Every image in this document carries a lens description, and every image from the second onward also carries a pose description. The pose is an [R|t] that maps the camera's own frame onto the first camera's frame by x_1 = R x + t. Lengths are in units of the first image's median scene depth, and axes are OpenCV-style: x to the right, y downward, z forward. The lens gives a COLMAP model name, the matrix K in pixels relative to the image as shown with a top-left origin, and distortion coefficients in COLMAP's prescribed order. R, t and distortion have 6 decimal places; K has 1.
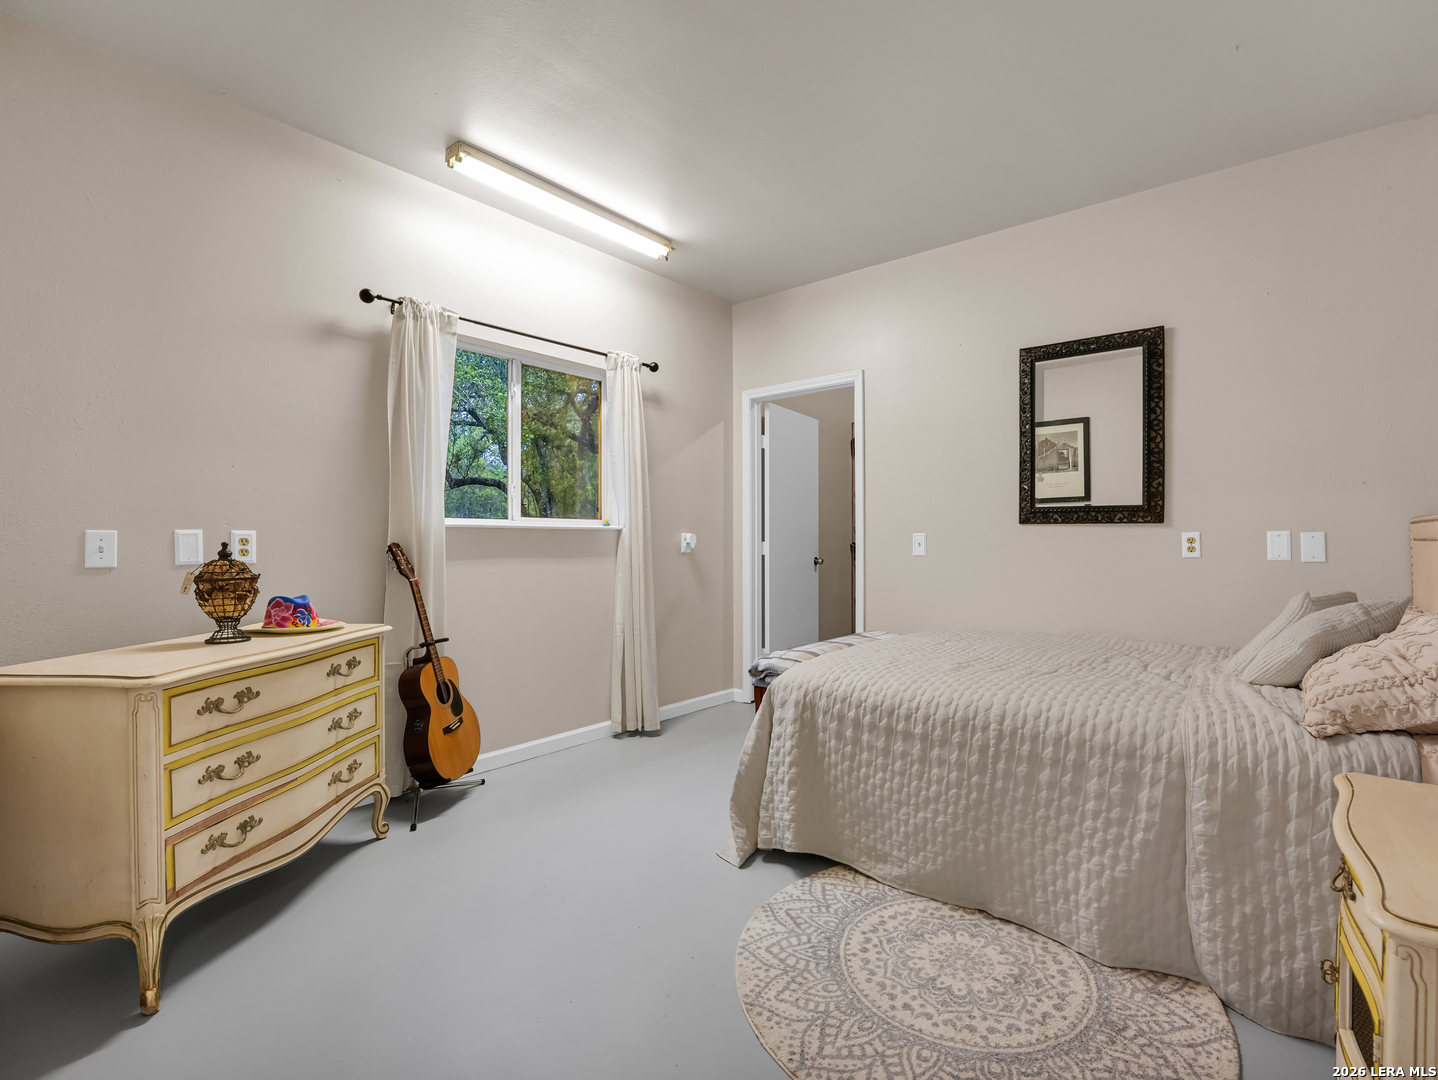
lens RADIAL K [[662.5, 0, 719.0], [0, 662.5, 540.0], [0, 0, 1]] dist [-0.001689, -0.000126]
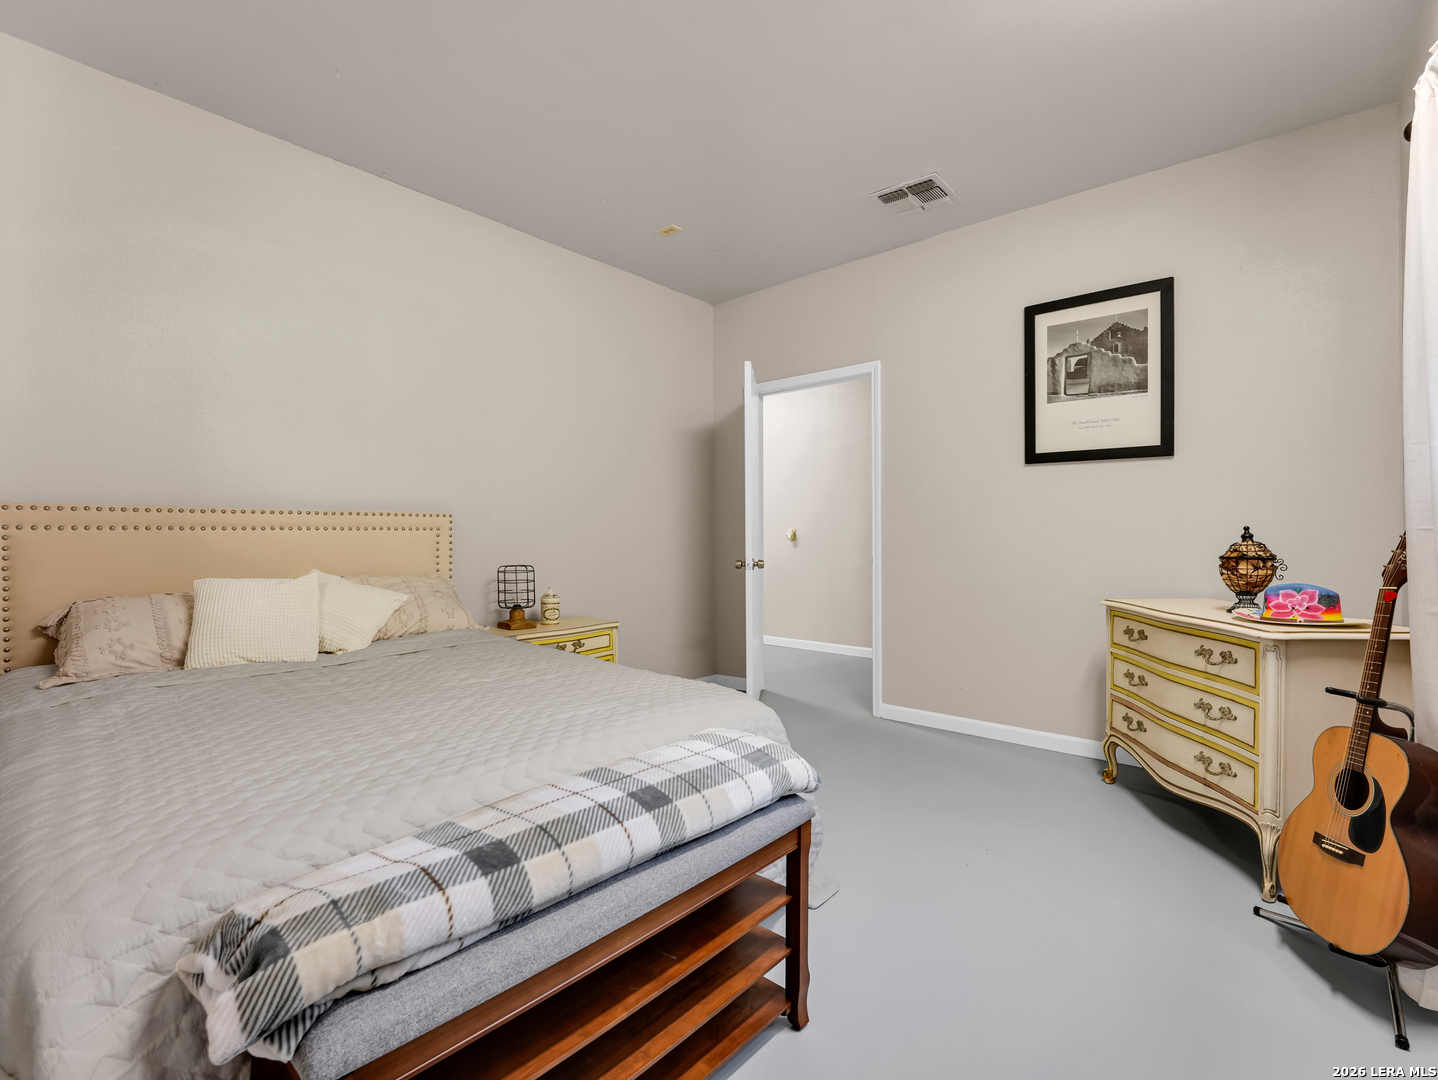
lens RADIAL K [[662.5, 0, 719.0], [0, 662.5, 540.0], [0, 0, 1]] dist [-0.001689, -0.000126]
pose [[-0.999943, 0.009755, 0.004227, 0.163656], [0.009785, 0.999927, 0.007123, 0.011096], [-0.004158, 0.007164, -0.999966, 2.142697]]
